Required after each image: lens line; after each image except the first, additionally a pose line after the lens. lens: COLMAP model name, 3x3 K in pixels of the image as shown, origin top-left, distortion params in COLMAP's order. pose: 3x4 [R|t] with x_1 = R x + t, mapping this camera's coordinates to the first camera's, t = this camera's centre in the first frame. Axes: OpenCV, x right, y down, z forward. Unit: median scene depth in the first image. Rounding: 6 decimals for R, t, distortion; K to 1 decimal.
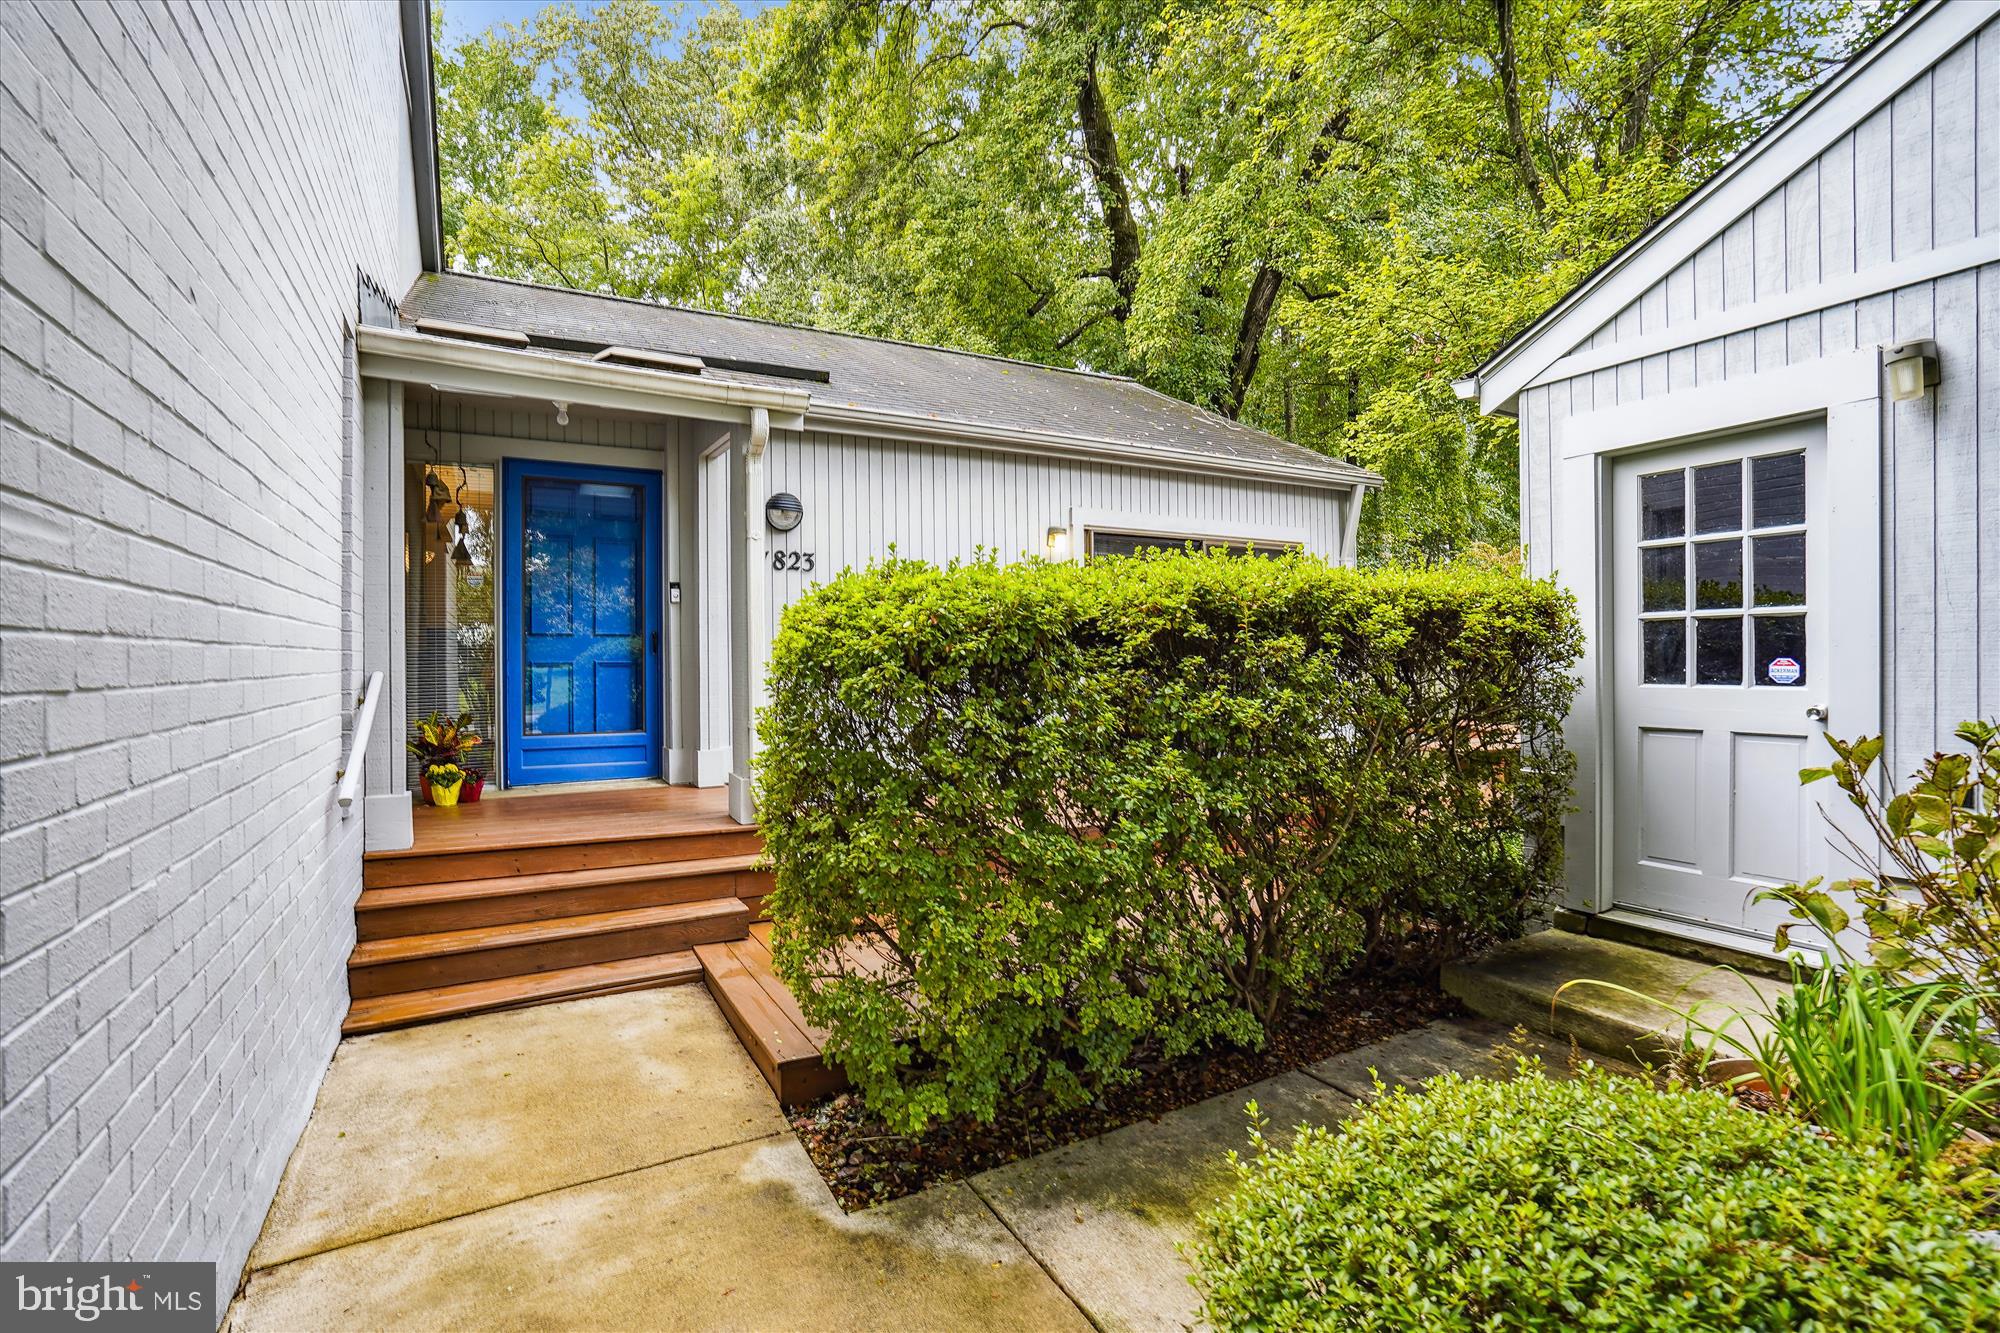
lens RADIAL K [[937.9, 0, 1000.0], [0, 937.9, 666.5], [0, 0, 1]] dist [0.000367, 0.000111]
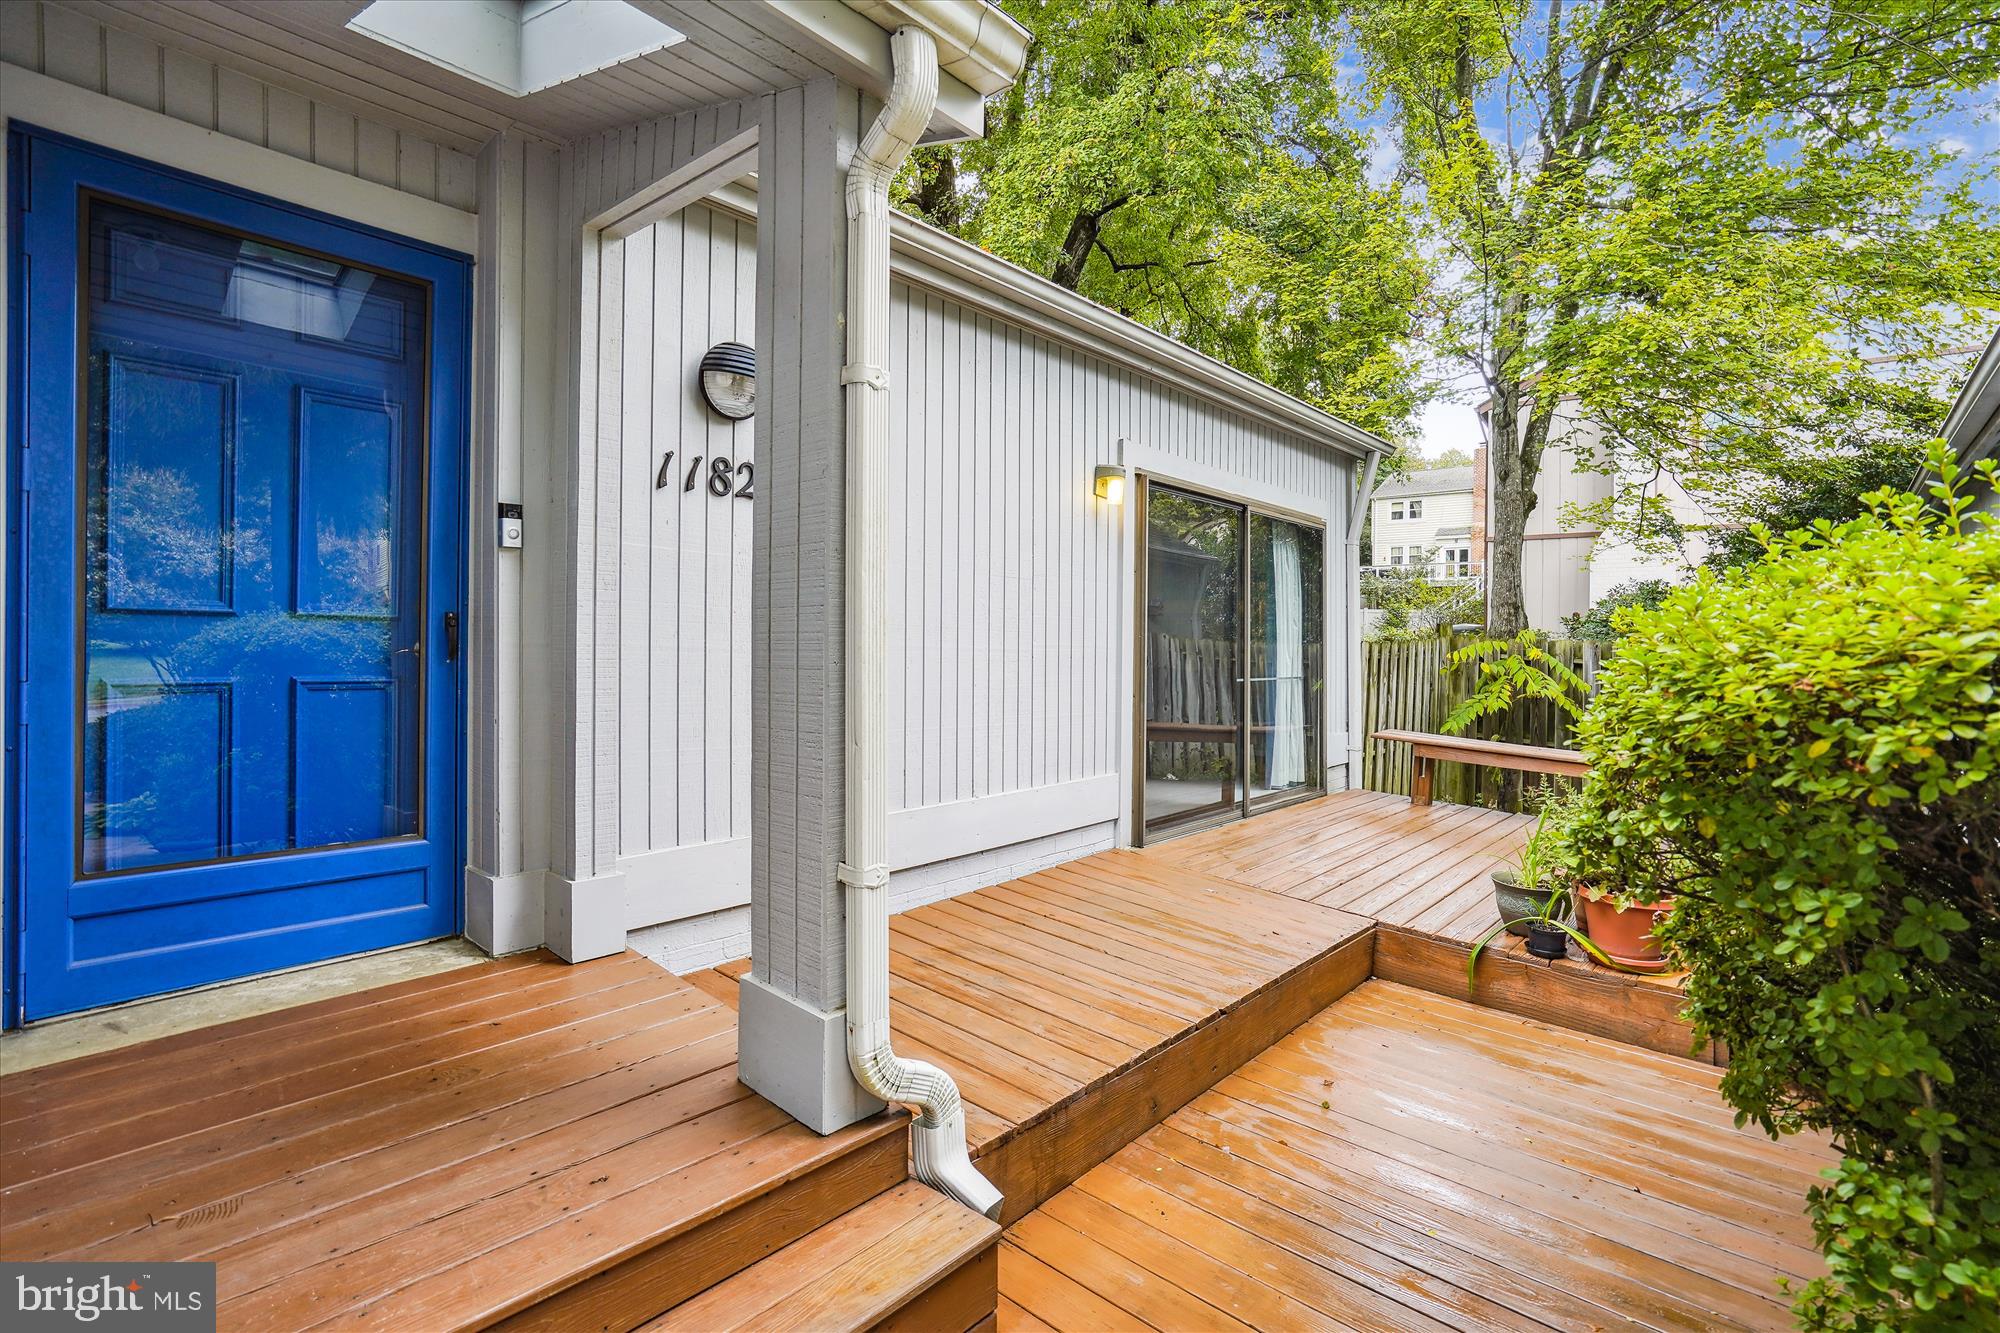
lens RADIAL K [[920.9, 0, 1007.2], [0, 920.9, 652.3], [0, 0, 1]] dist [-0.000052, 0.000284]
pose [[0.938481, 0.010780, 0.345164, -0.263210], [-0.013686, 0.999888, 0.005982, -0.023743], [-0.345061, -0.010337, 0.938523, 0.483588]]
